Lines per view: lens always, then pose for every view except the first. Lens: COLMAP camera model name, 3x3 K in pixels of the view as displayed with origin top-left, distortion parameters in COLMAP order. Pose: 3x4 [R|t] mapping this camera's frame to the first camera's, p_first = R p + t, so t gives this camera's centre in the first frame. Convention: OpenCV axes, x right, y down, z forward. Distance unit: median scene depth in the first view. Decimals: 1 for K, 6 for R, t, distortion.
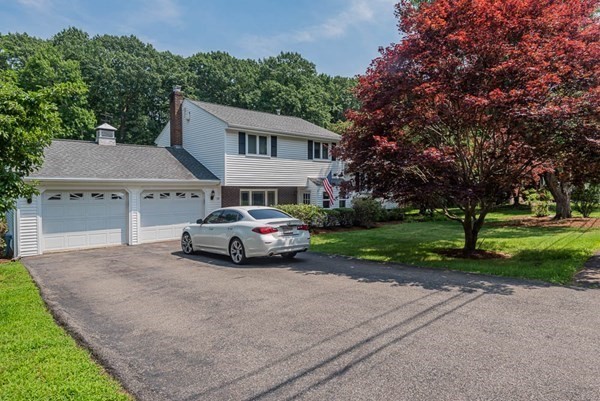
lens RADIAL K [[379.3, 0, 300.4], [0, 379.3, 198.2], [0, 0, 1]] dist [0.006446, 0.001738]
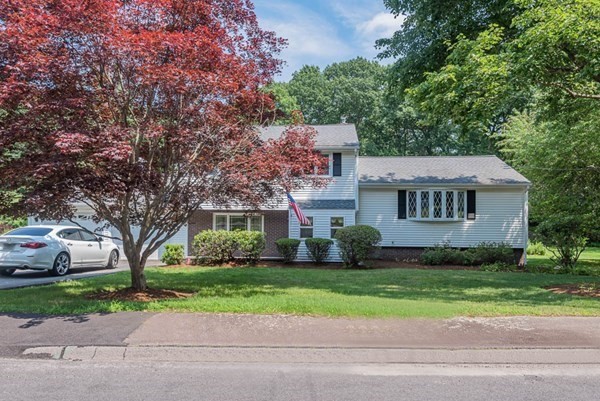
lens RADIAL K [[448.1, 0, 299.9], [0, 448.1, 202.0], [0, 0, 1]] dist [-0.002177, -0.000406]
pose [[0.681116, -0.017582, -0.731964, 0.740180], [-0.027239, 0.998411, -0.049328, -0.001239], [0.731669, 0.053536, 0.679555, 0.363986]]
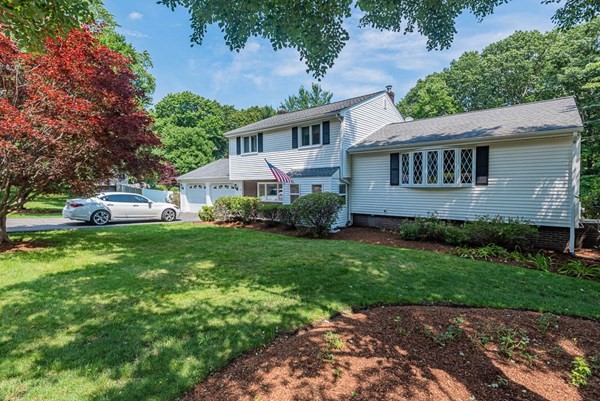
lens RADIAL K [[294.1, 0, 299.7], [0, 294.1, 199.5], [0, 0, 1]] dist [-0.006664, -0.001718]
pose [[0.119282, 0.048072, -0.991696, 0.728289], [-0.019601, 0.998747, 0.046056, -0.014076], [0.992667, 0.013945, 0.120074, 0.939379]]
